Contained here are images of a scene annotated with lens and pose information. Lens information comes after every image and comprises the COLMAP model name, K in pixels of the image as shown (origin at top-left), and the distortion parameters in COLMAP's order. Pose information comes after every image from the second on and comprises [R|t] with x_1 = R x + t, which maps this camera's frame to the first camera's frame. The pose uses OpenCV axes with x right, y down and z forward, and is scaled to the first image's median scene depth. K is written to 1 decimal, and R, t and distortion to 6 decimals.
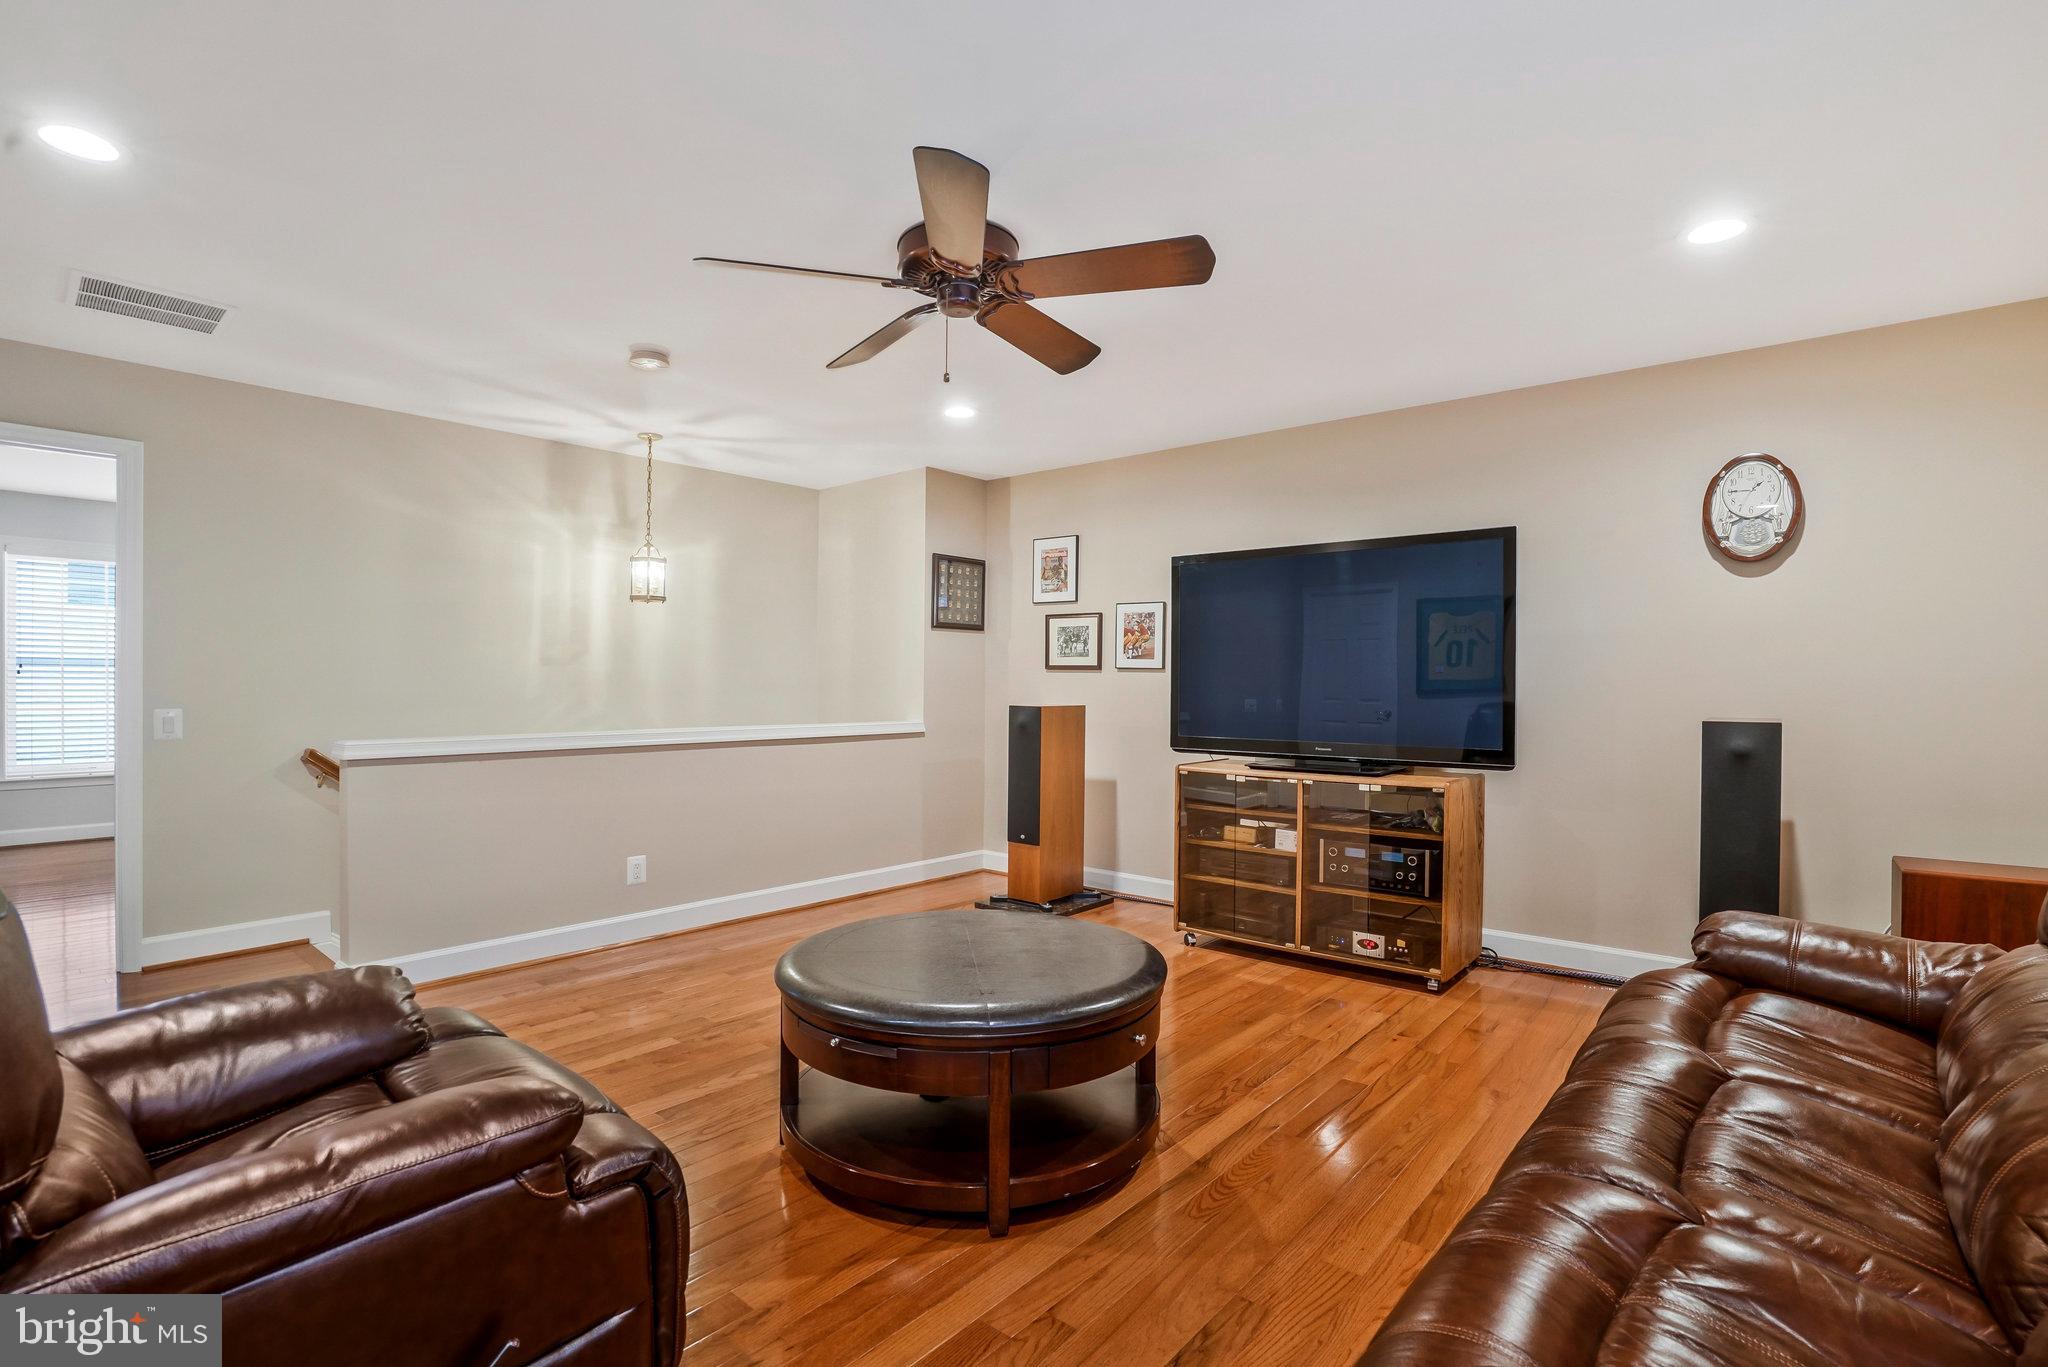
lens RADIAL K [[1010.4, 0, 1024.0], [0, 1010.4, 683.5], [0, 0, 1]] dist [-0.052217, -0.000067]
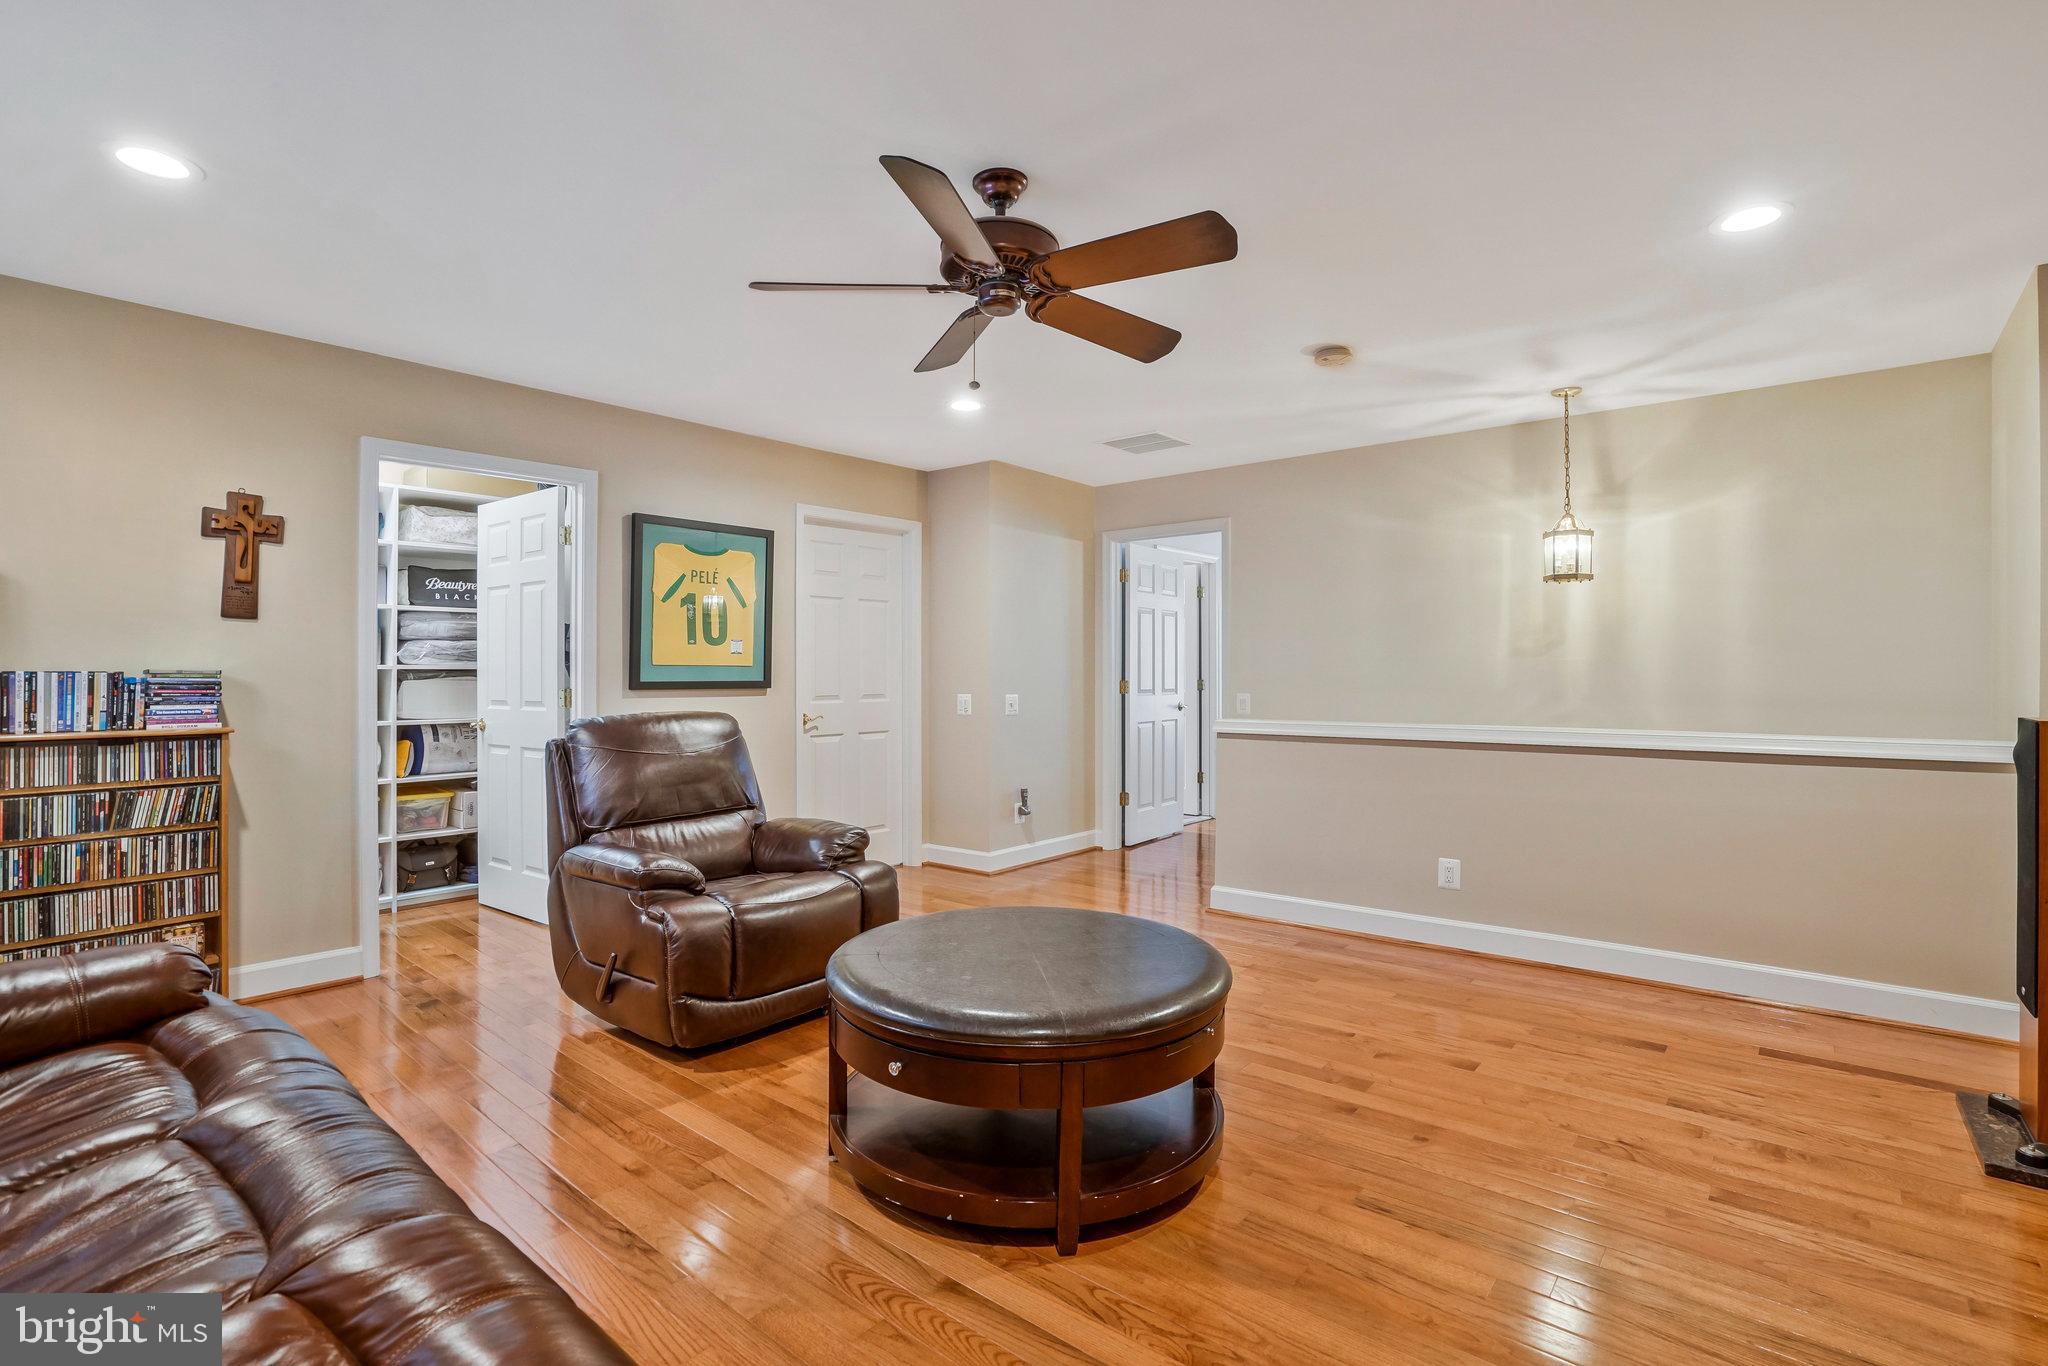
lens RADIAL K [[981.7, 0, 1024.0], [0, 981.7, 683.0], [0, 0, 1]] dist [-0.001087, -0.000187]
pose [[-0.014183, 0.006216, -0.999880, 0.543470], [0.003102, 0.999976, 0.006172, -0.000659], [0.999895, -0.003014, -0.014202, 0.611753]]
